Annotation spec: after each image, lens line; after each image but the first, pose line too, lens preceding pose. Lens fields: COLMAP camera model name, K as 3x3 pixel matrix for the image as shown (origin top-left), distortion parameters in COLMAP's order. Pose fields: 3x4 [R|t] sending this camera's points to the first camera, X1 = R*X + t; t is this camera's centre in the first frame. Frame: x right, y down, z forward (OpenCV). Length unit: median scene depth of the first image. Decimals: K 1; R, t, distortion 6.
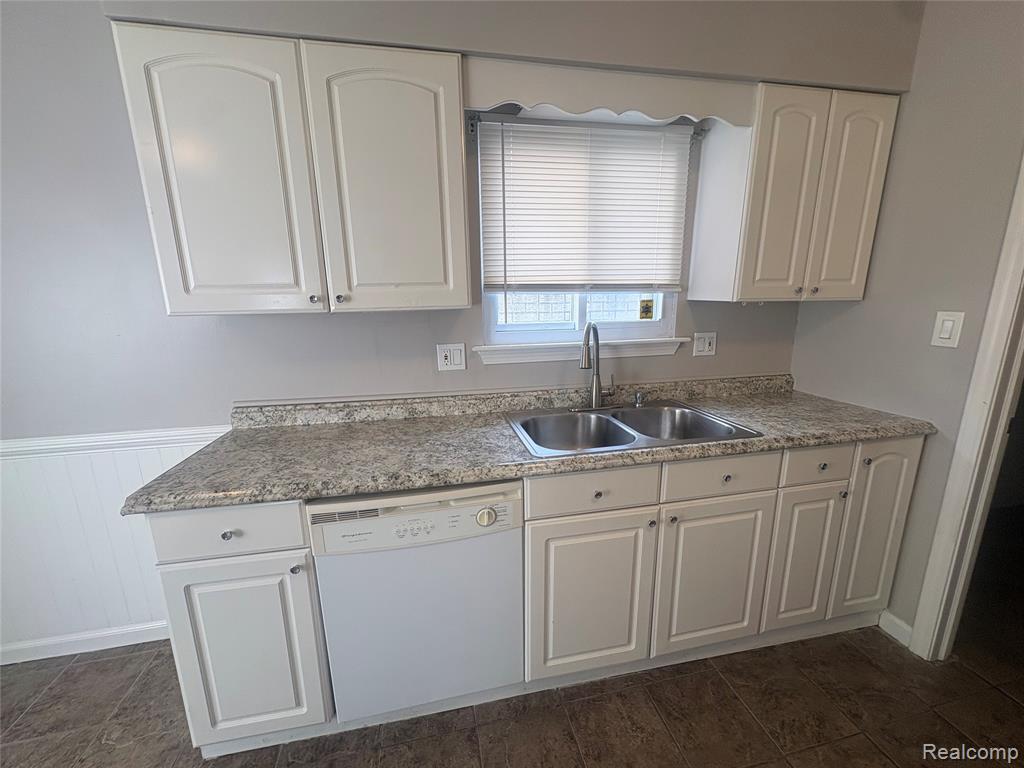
lens RADIAL K [[412.7, 0, 512.0], [0, 412.7, 384.0], [0, 0, 1]] dist [0.002224, 0.000238]
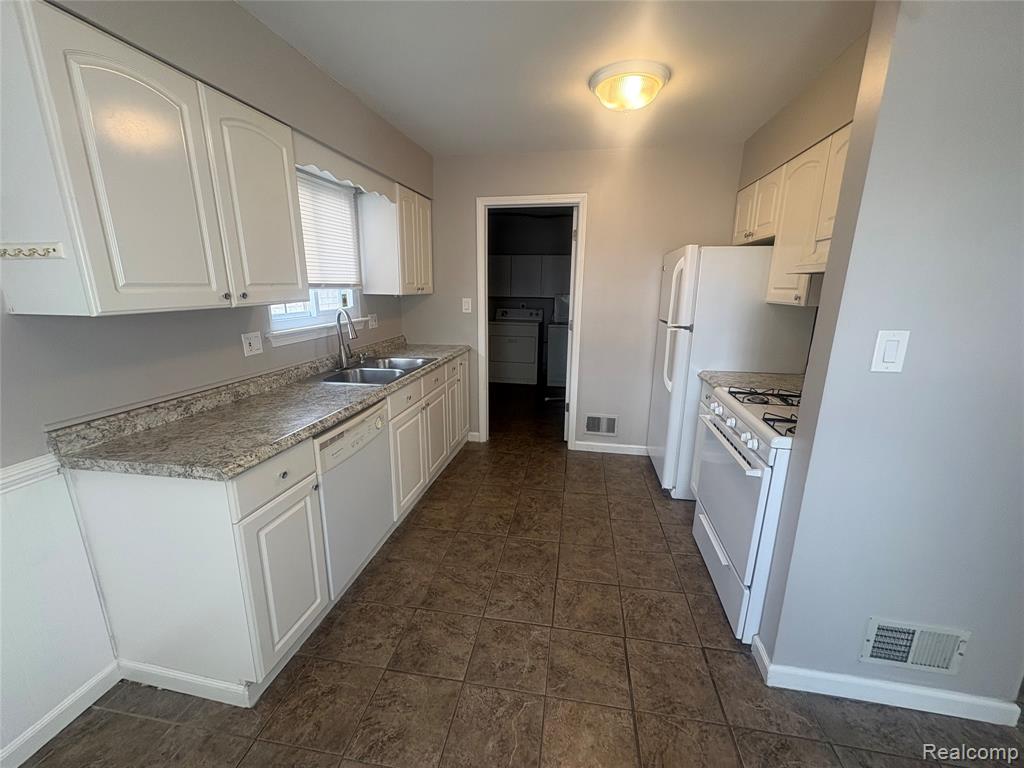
lens RADIAL K [[412.7, 0, 512.0], [0, 412.7, 384.0], [0, 0, 1]] dist [0.002224, 0.000238]
pose [[0.375206, -0.204054, 0.904203, -1.007841], [0.188822, 0.971841, 0.140965, 0.021843], [-0.907506, 0.117843, 0.403171, -0.150857]]
